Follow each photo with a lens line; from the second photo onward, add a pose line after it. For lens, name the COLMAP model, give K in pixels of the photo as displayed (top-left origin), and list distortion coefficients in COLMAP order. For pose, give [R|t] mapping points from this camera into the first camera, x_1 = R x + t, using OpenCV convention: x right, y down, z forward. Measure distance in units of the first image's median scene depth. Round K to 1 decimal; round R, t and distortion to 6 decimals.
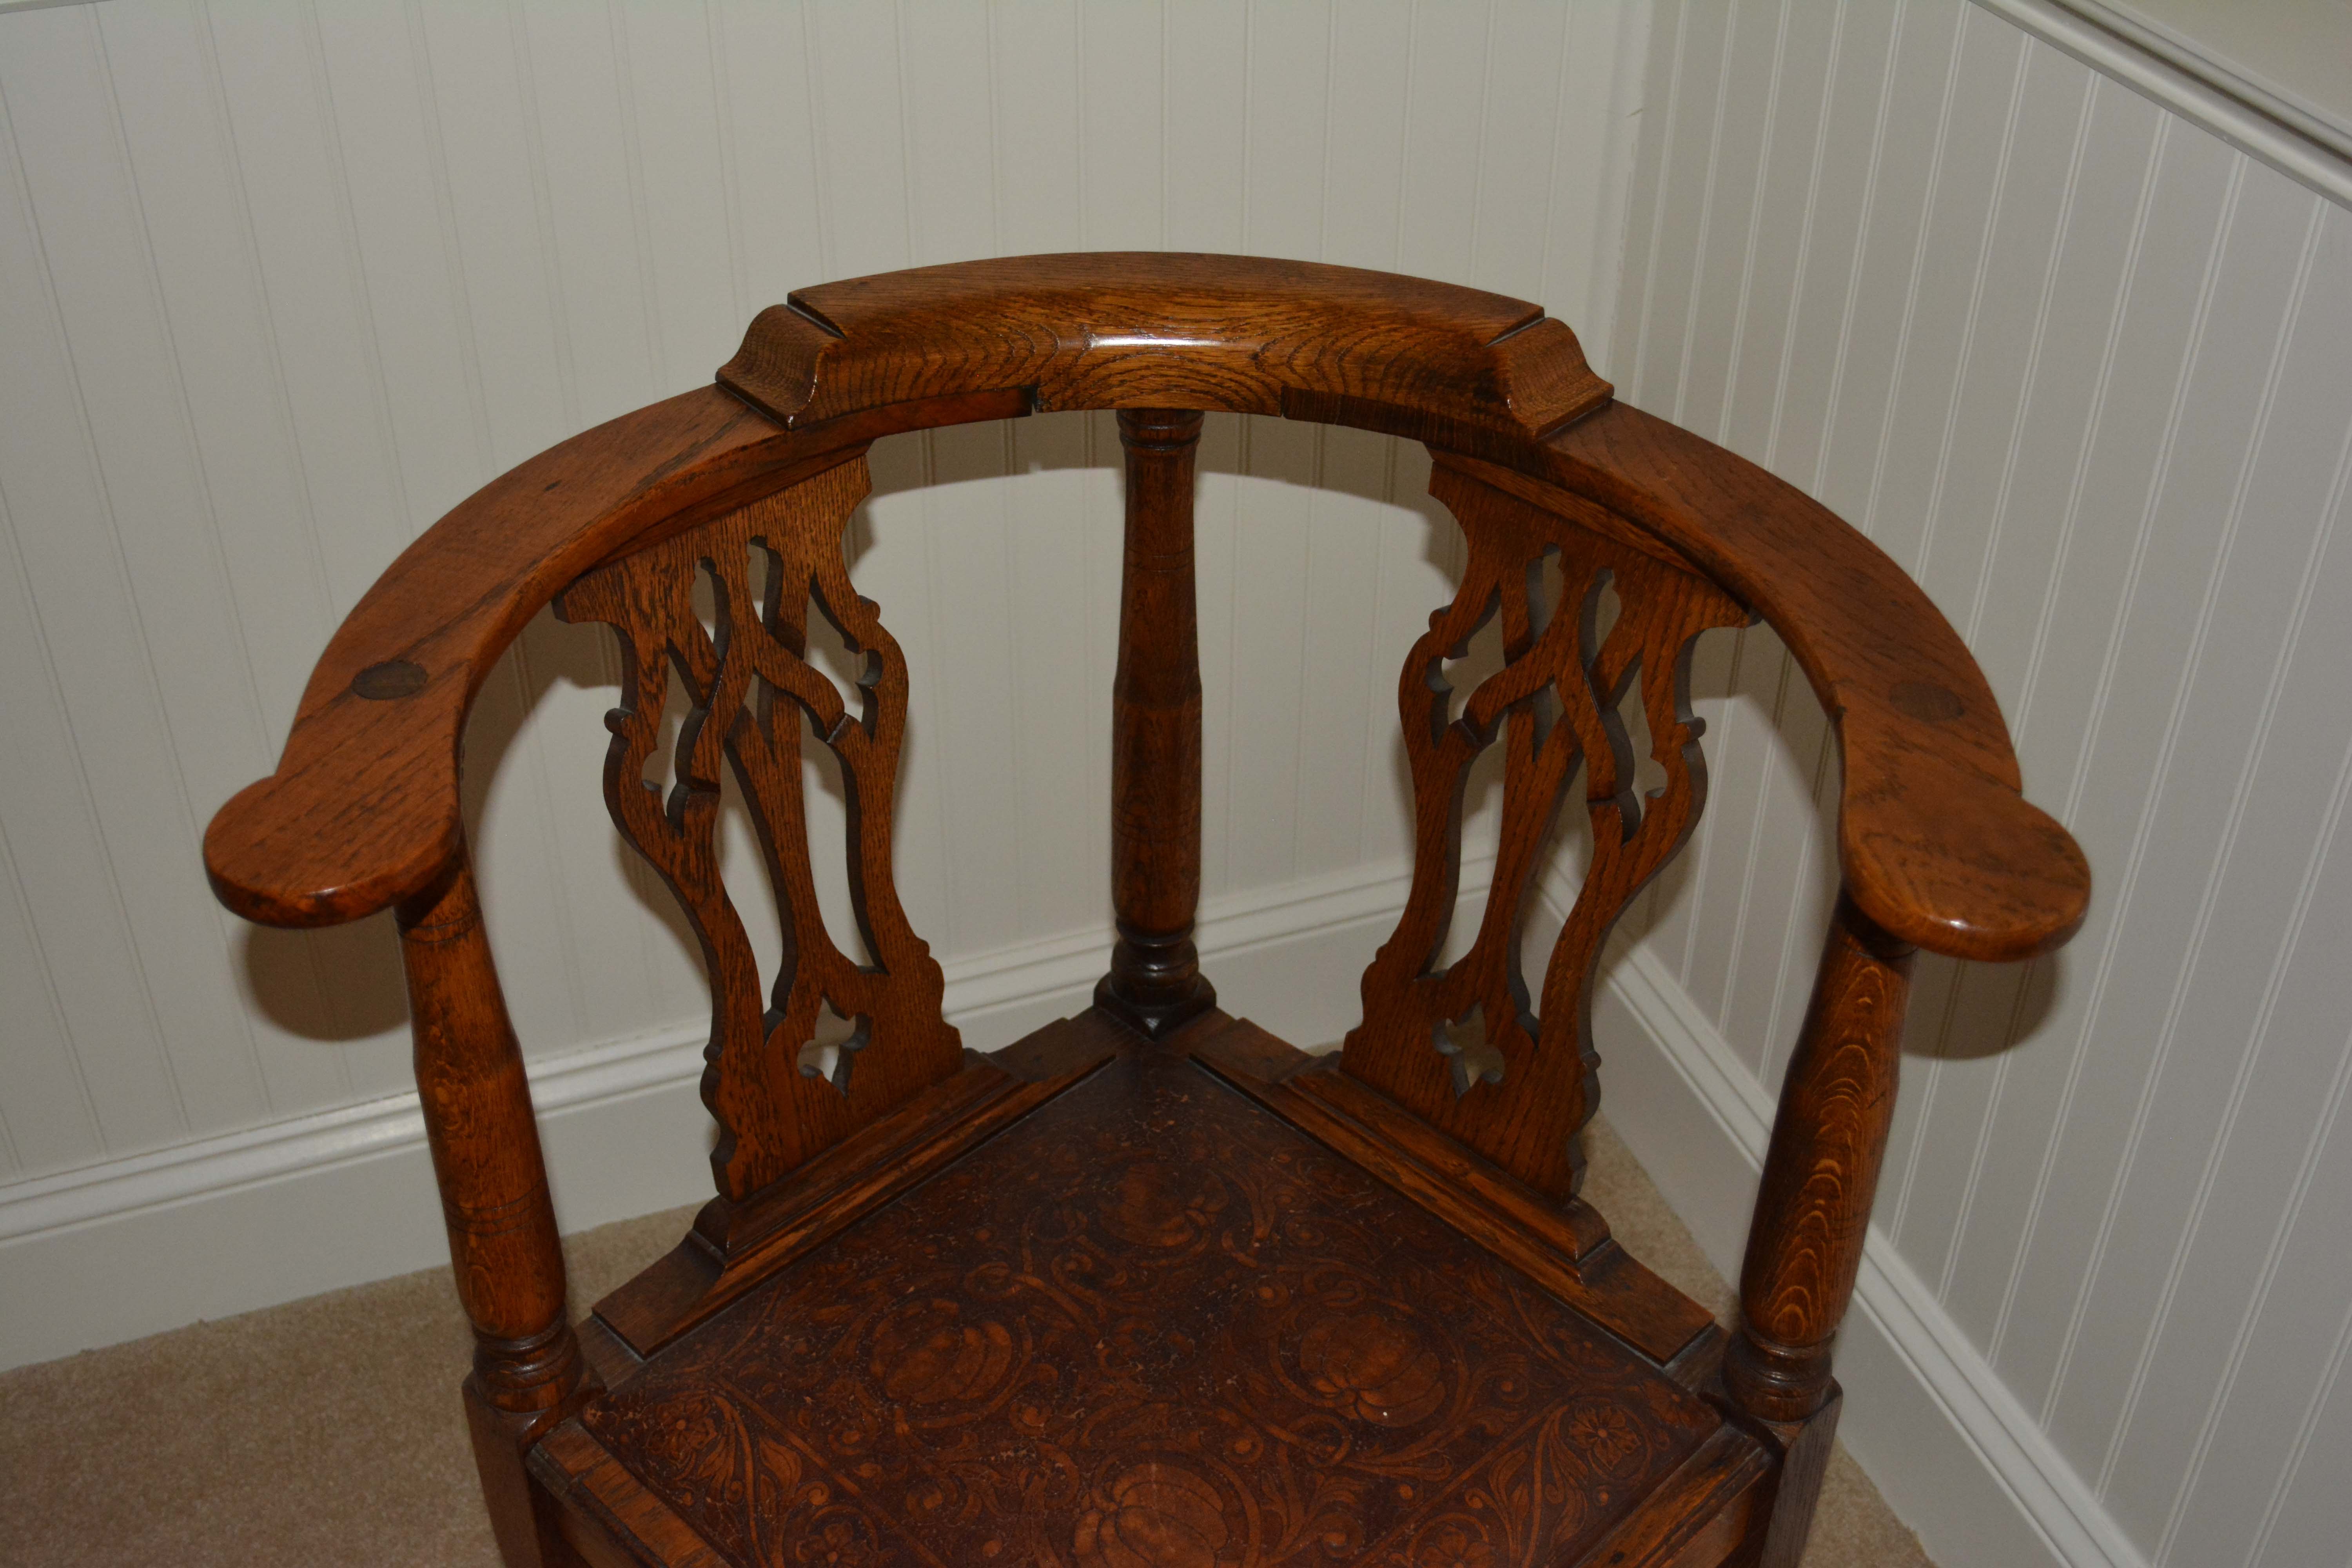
lens RADIAL K [[2556.4, 0, 1176.0], [0, 2556.4, 784.0], [0, 0, 1]] dist [-0.053455, 0.009507]
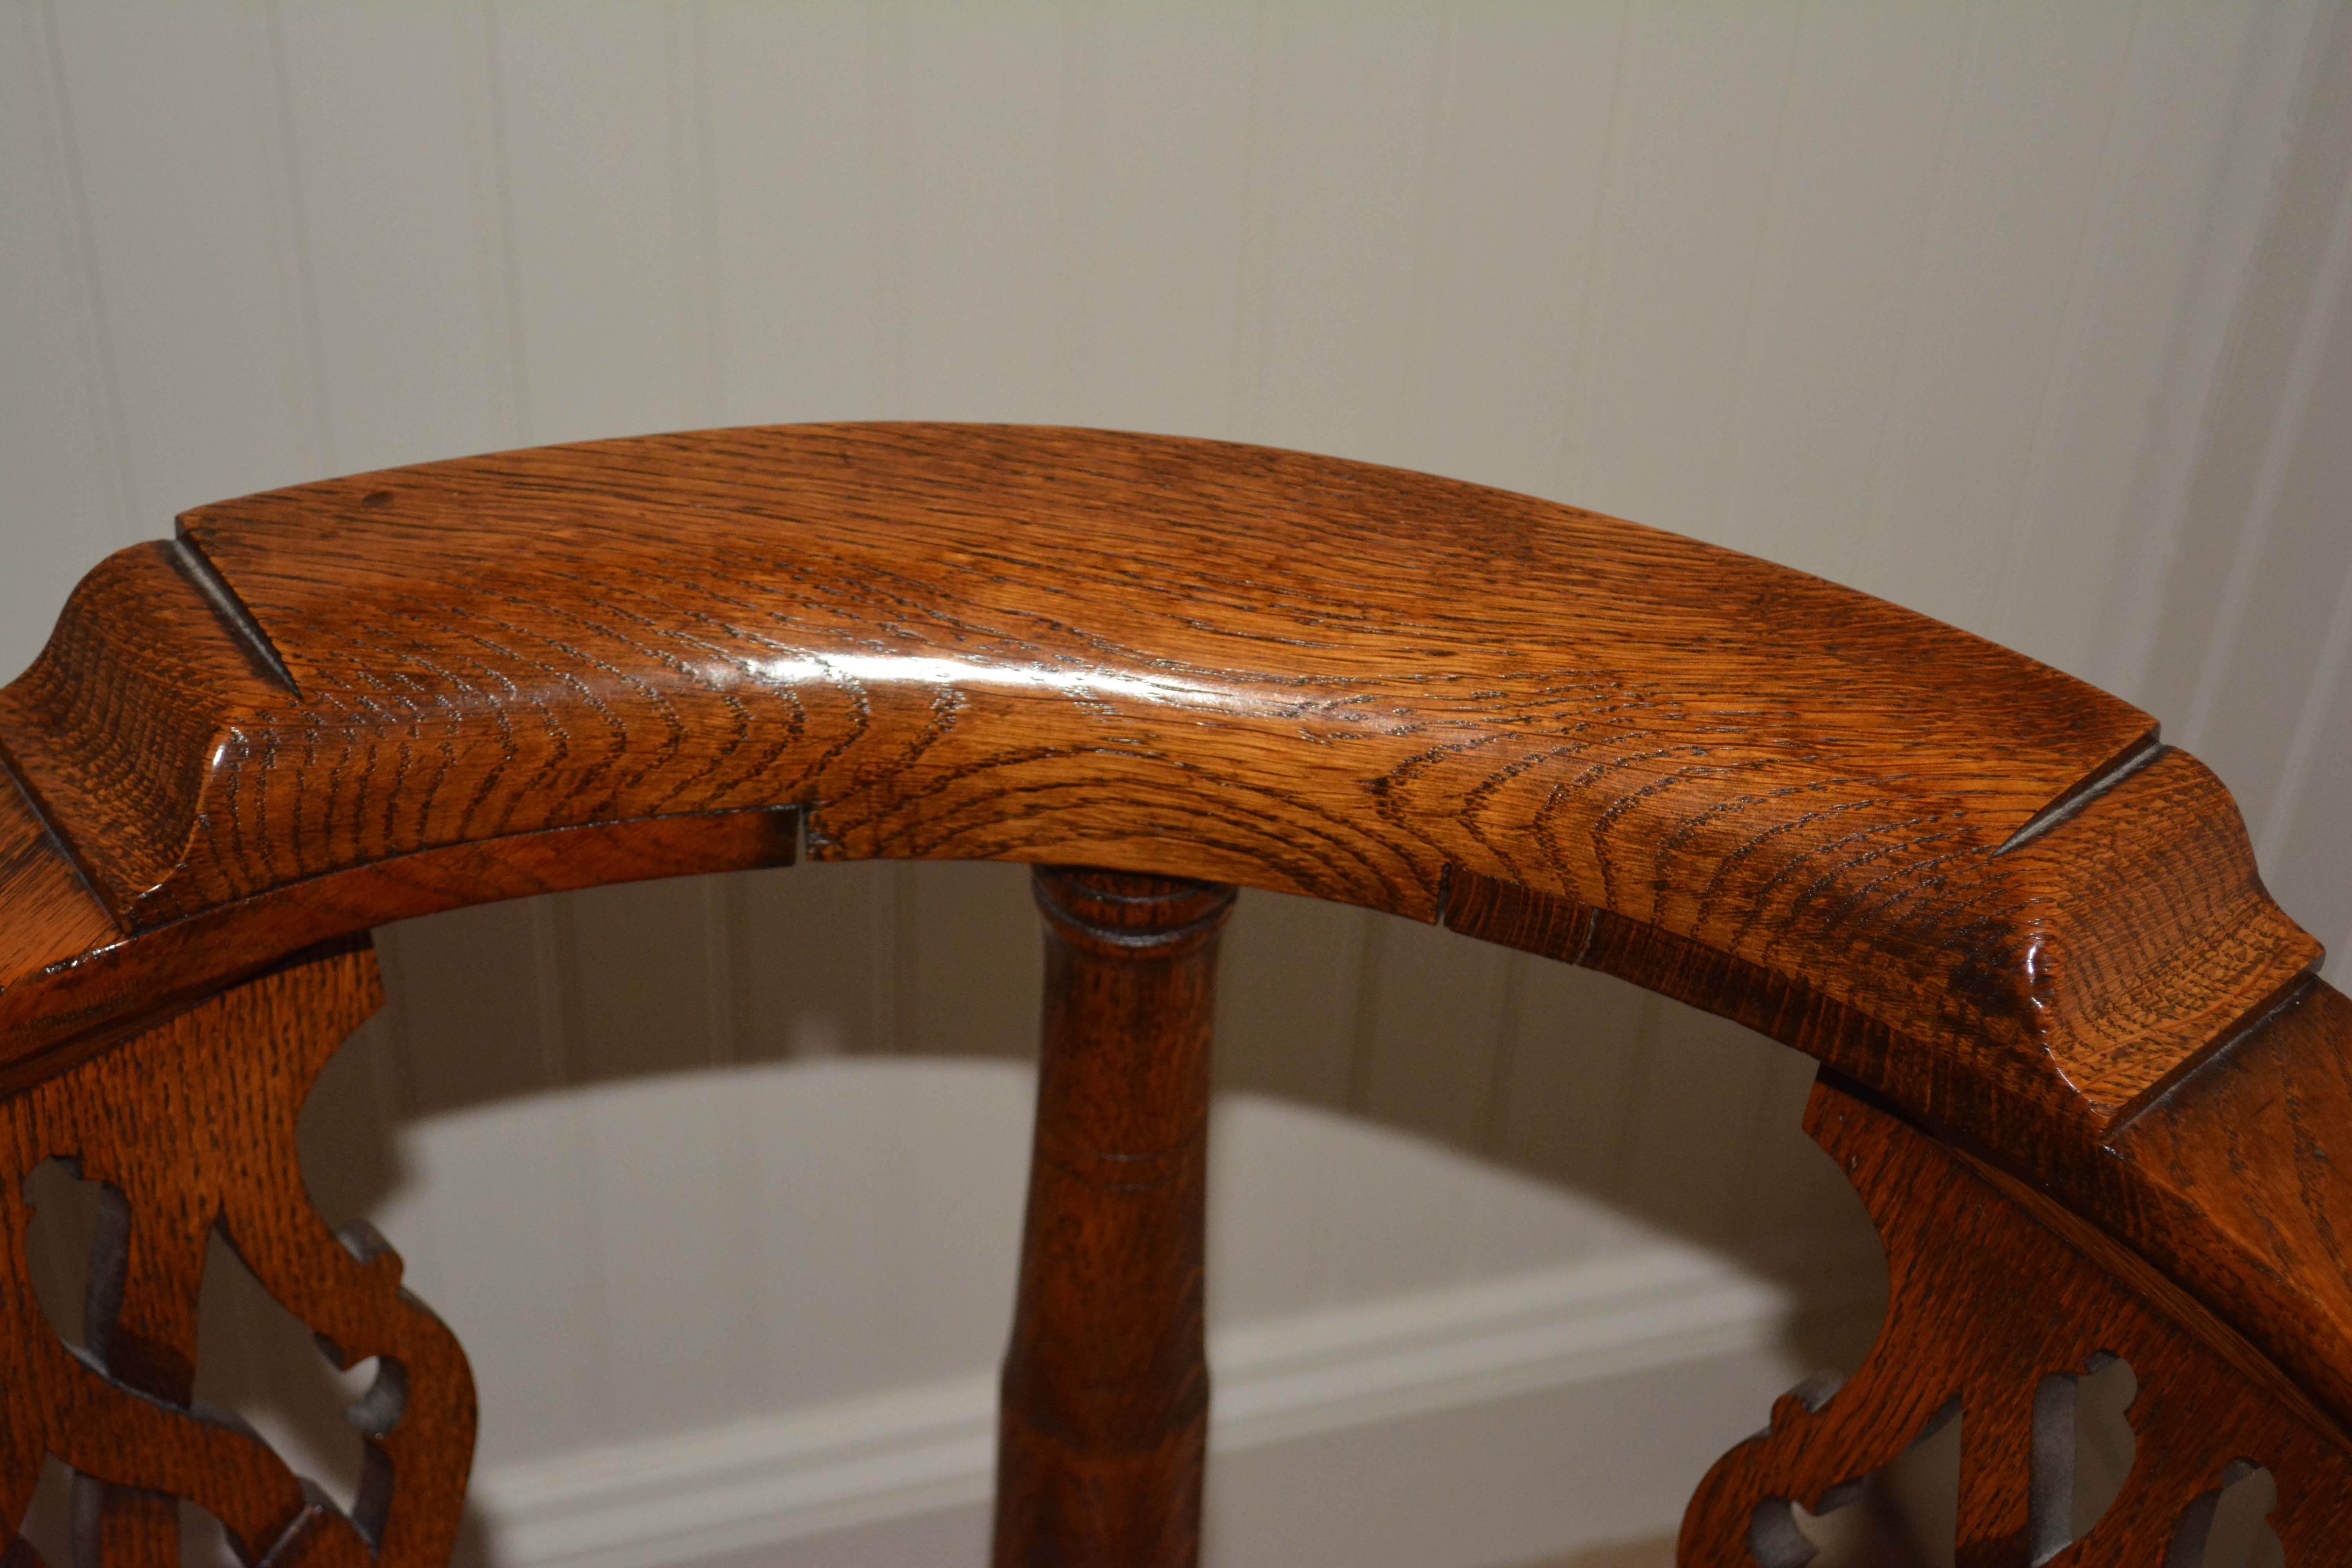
lens RADIAL K [[3945.8, 0, 1176.0], [0, 3945.8, 784.0], [0, 0, 1]] dist [0.002062, 0.020537]
pose [[0.995580, 0.084849, -0.040269, 0.024353], [-0.080081, 0.990917, 0.108032, -0.228915], [0.049070, -0.104329, 0.993332, 0.414791]]
